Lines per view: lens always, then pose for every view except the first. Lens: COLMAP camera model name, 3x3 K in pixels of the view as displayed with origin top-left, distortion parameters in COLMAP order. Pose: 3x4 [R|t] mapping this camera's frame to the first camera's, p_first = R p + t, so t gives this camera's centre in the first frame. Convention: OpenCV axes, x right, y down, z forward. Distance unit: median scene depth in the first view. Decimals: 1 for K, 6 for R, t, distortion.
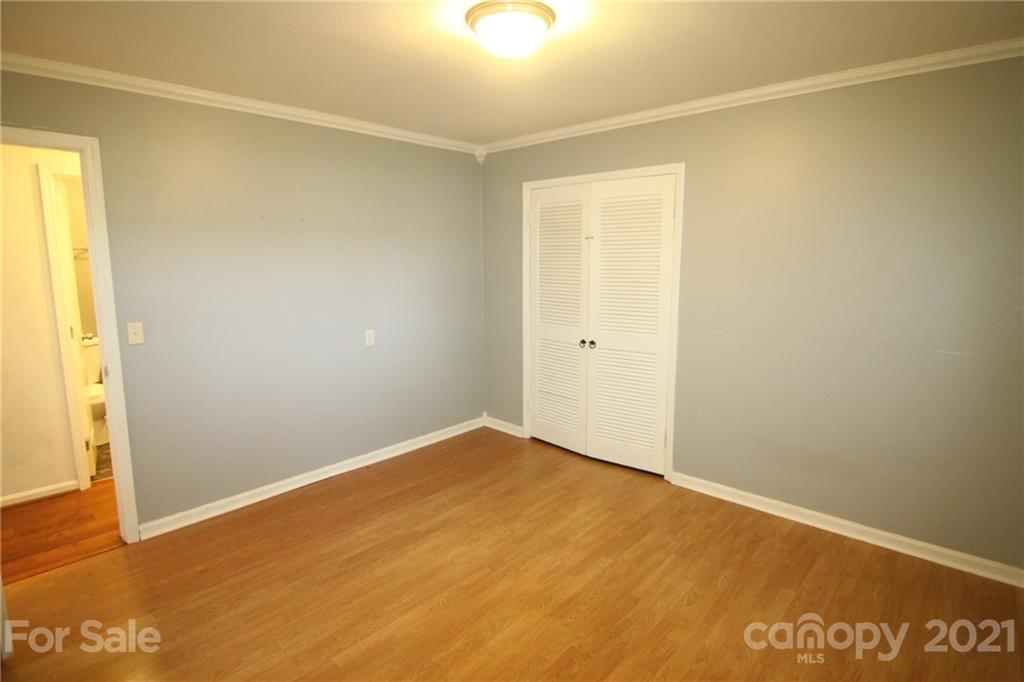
lens RADIAL K [[527.5, 0, 513.7], [0, 527.5, 334.1], [0, 0, 1]] dist [-0.001703, -0.013223]
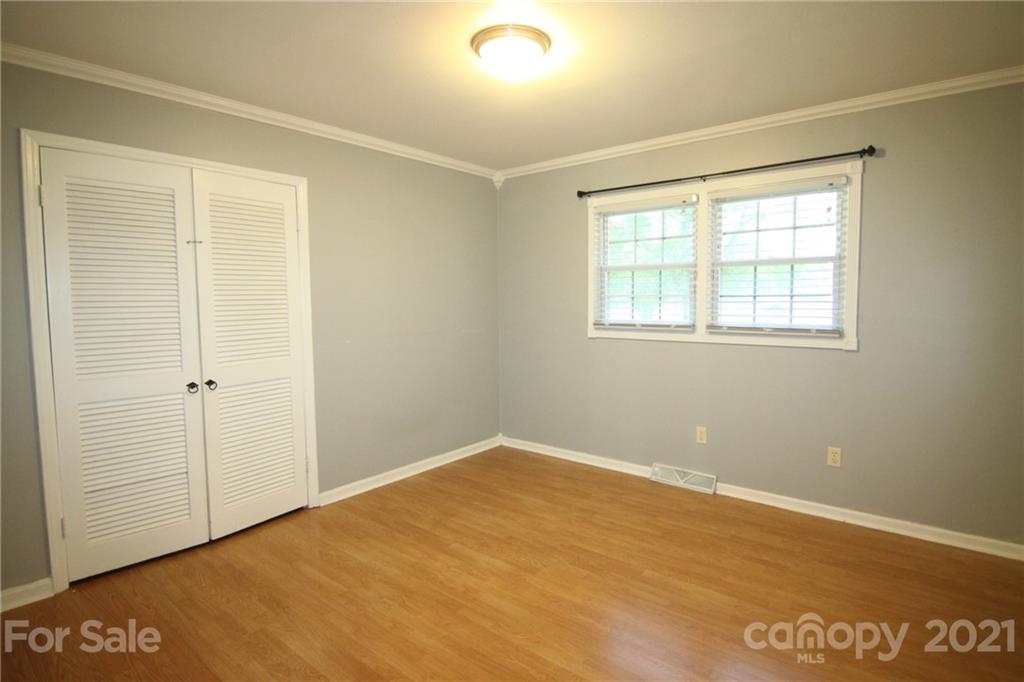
lens RADIAL K [[527.5, 0, 513.7], [0, 527.5, 334.1], [0, 0, 1]] dist [-0.001703, -0.013223]
pose [[-0.053226, -0.068536, 0.996228, -0.664607], [0.150878, 0.985637, 0.075868, -0.047430], [-0.987118, 0.154347, -0.042121, 0.650620]]
